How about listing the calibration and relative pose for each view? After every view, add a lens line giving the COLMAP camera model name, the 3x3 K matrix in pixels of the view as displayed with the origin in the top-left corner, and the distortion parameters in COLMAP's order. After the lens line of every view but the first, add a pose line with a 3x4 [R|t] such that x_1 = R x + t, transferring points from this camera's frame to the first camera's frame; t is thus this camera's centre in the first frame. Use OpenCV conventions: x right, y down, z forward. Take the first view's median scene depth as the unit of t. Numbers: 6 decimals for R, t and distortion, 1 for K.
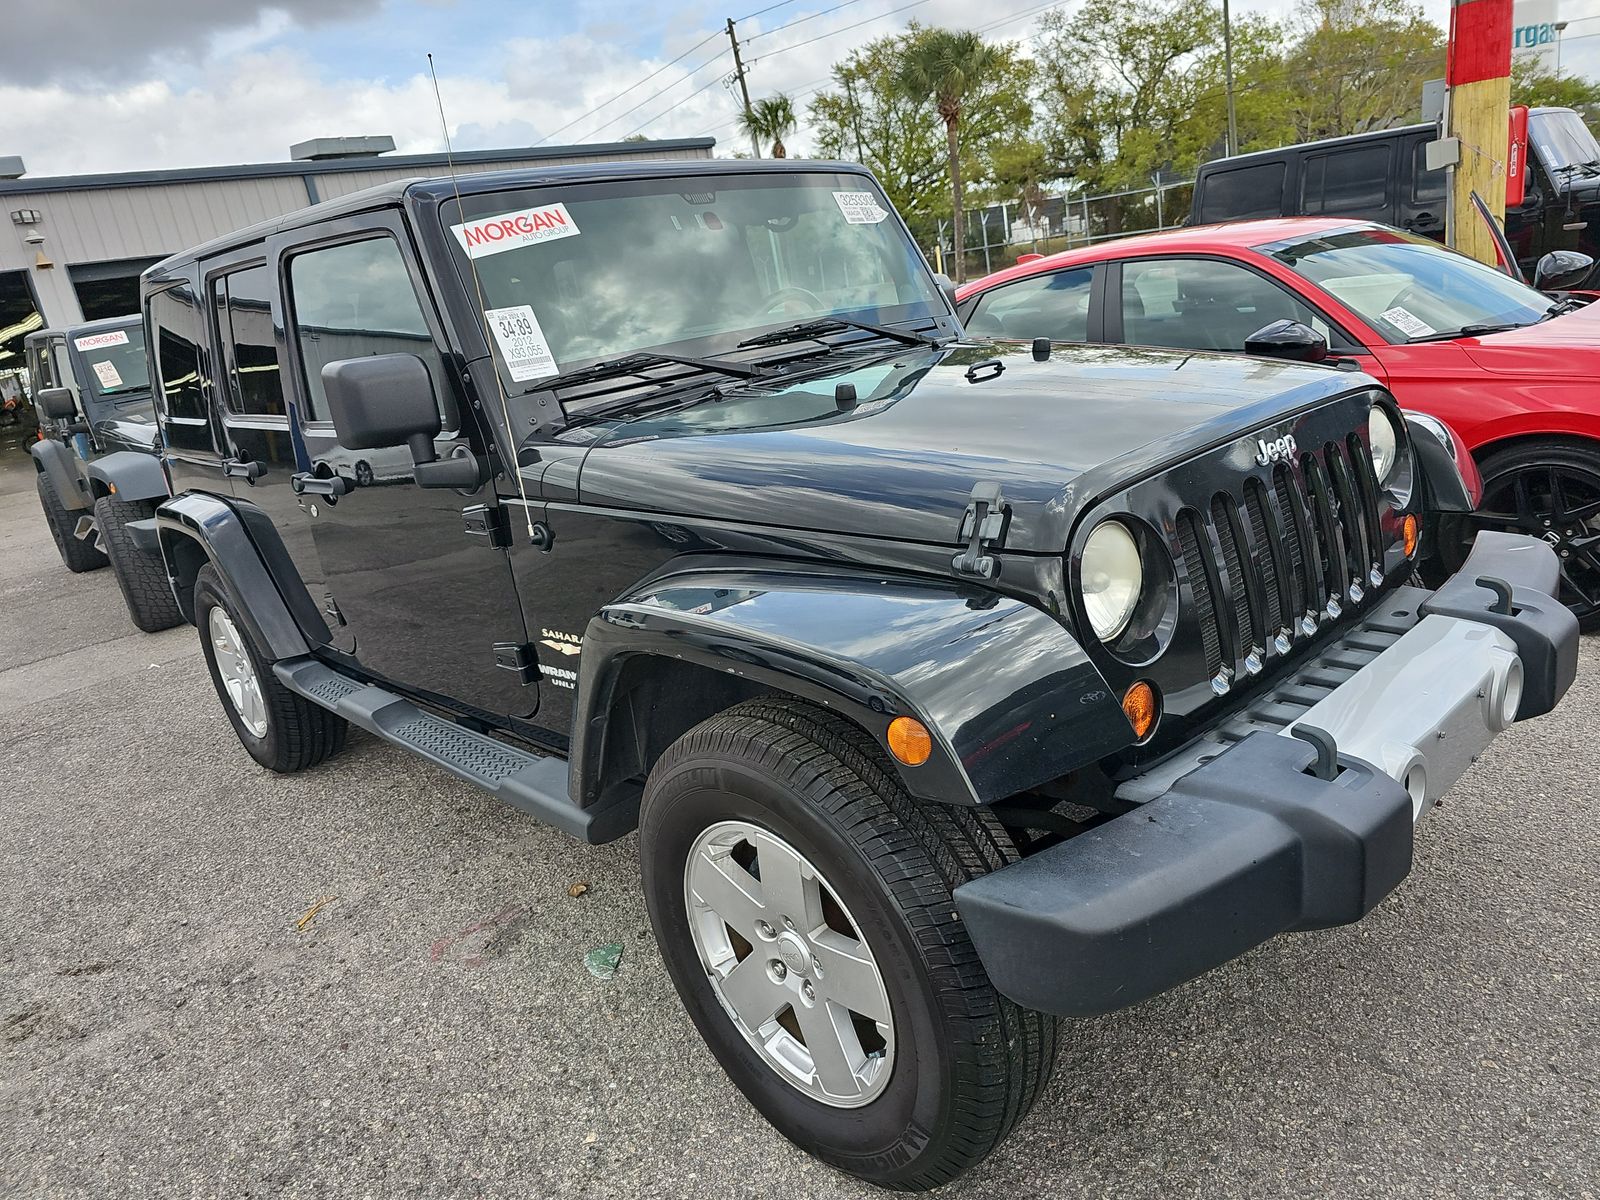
lens RADIAL K [[1107.6, 0, 812.2], [0, 1107.6, 600.2], [0, 0, 1]] dist [0.044259, -0.046809]
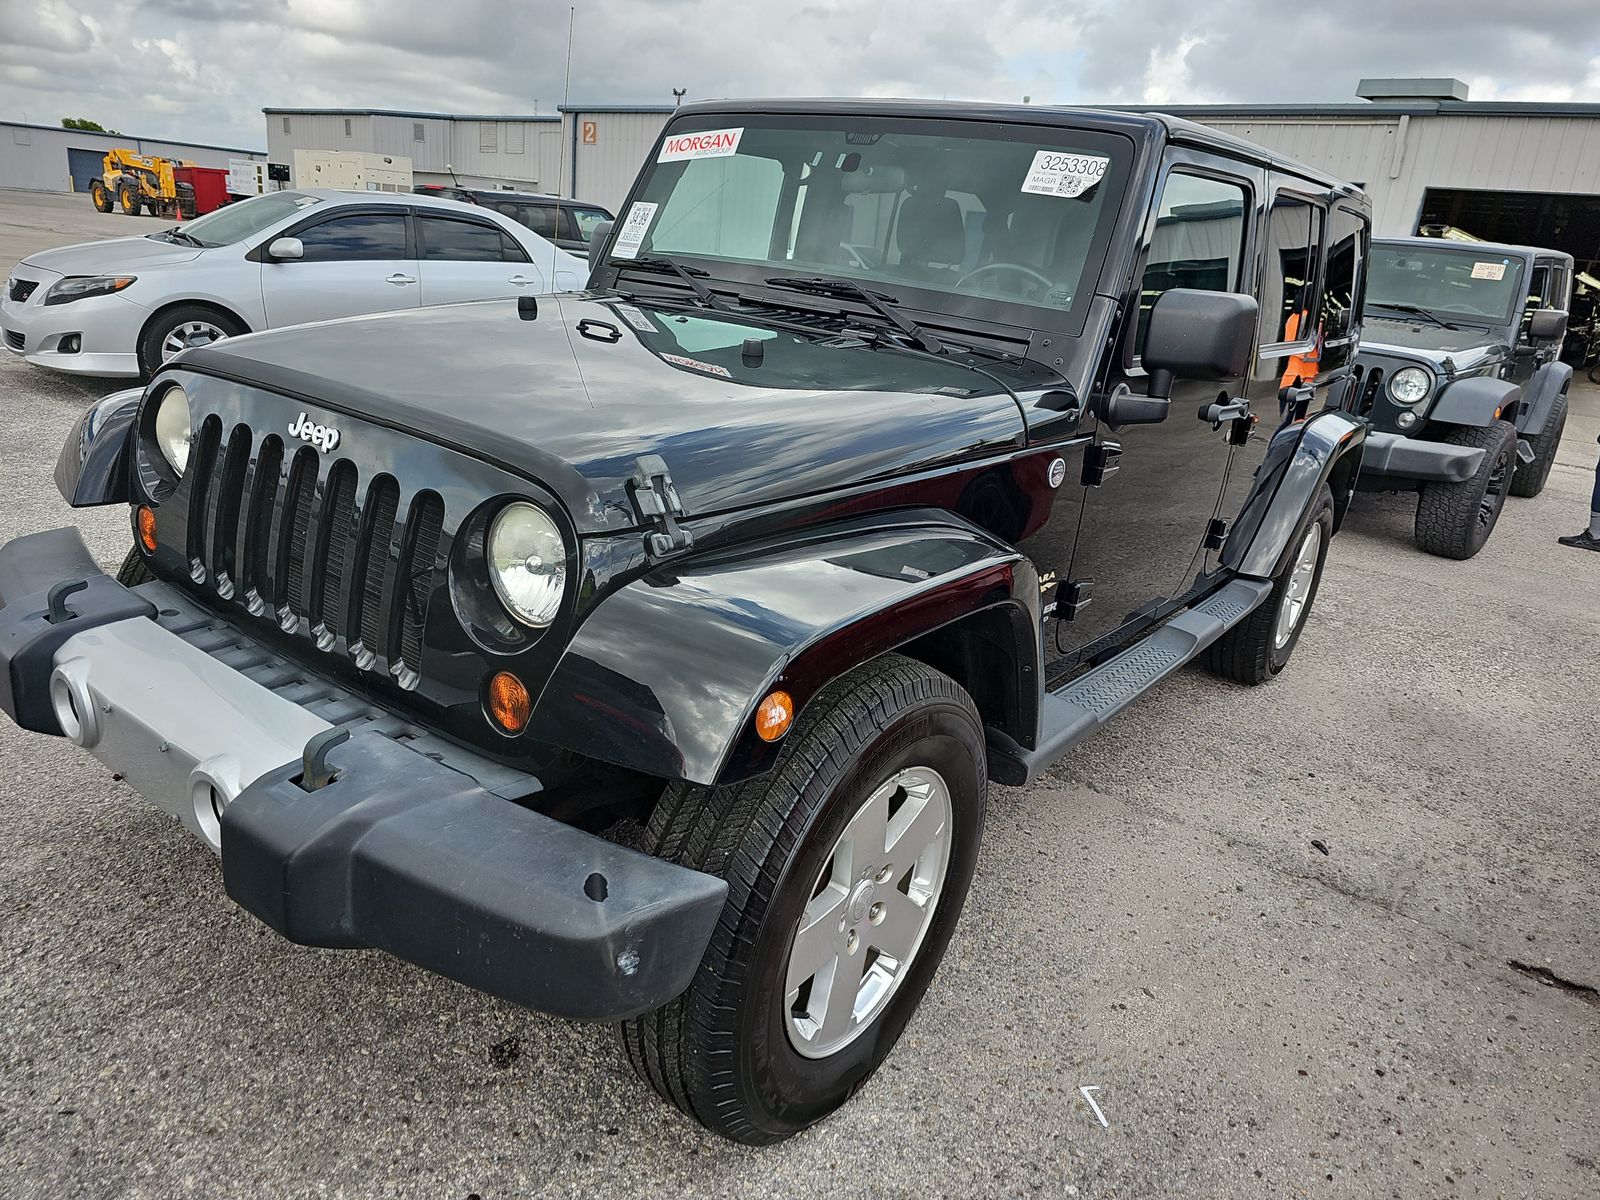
lens RADIAL K [[1107.6, 0, 812.2], [0, 1107.6, 600.2], [0, 0, 1]] dist [0.044259, -0.046809]
pose [[0.147025, 0.450994, -0.880334, 1.057355], [-0.388106, 0.844937, 0.368042, -0.405463], [0.909811, 0.287552, 0.299261, 0.879907]]
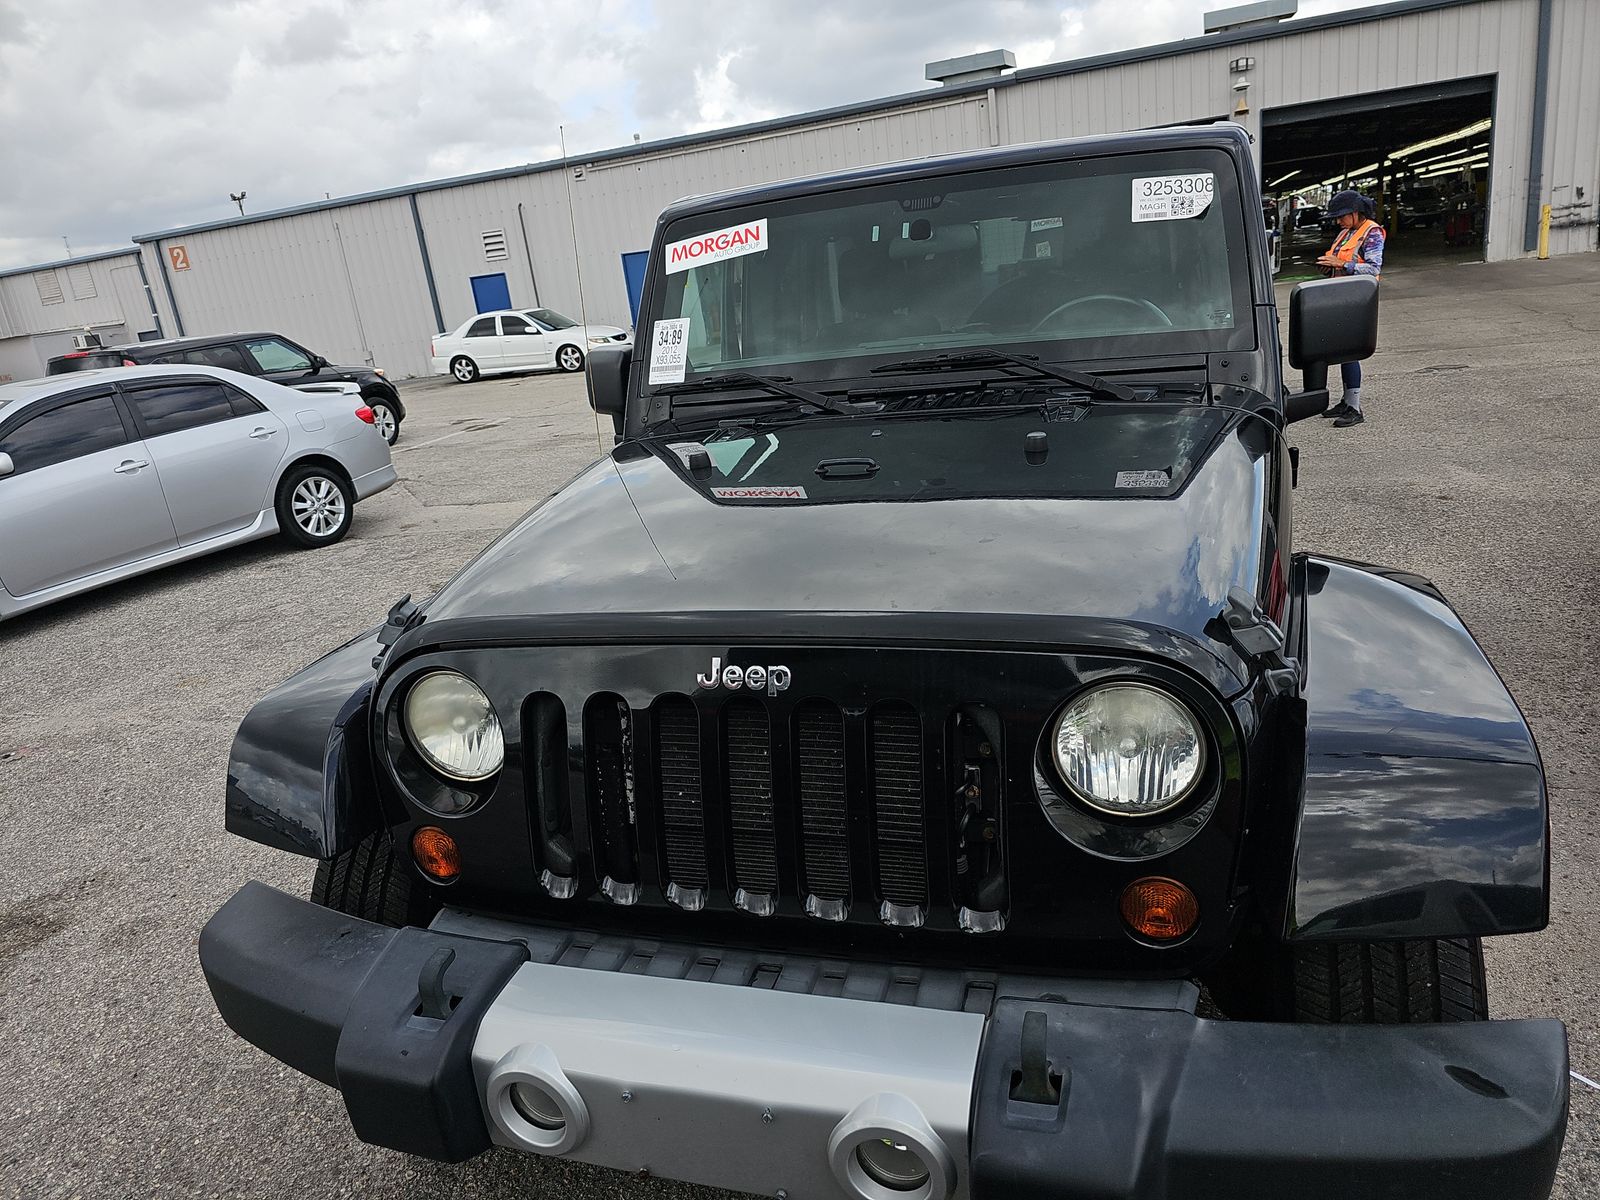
lens RADIAL K [[1107.6, 0, 812.2], [0, 1107.6, 600.2], [0, 0, 1]] dist [0.044259, -0.046809]
pose [[0.477862, 0.332930, -0.812899, 0.818001], [-0.199826, 0.942333, 0.268473, -0.313665], [0.855405, 0.034145, 0.516834, 0.504538]]
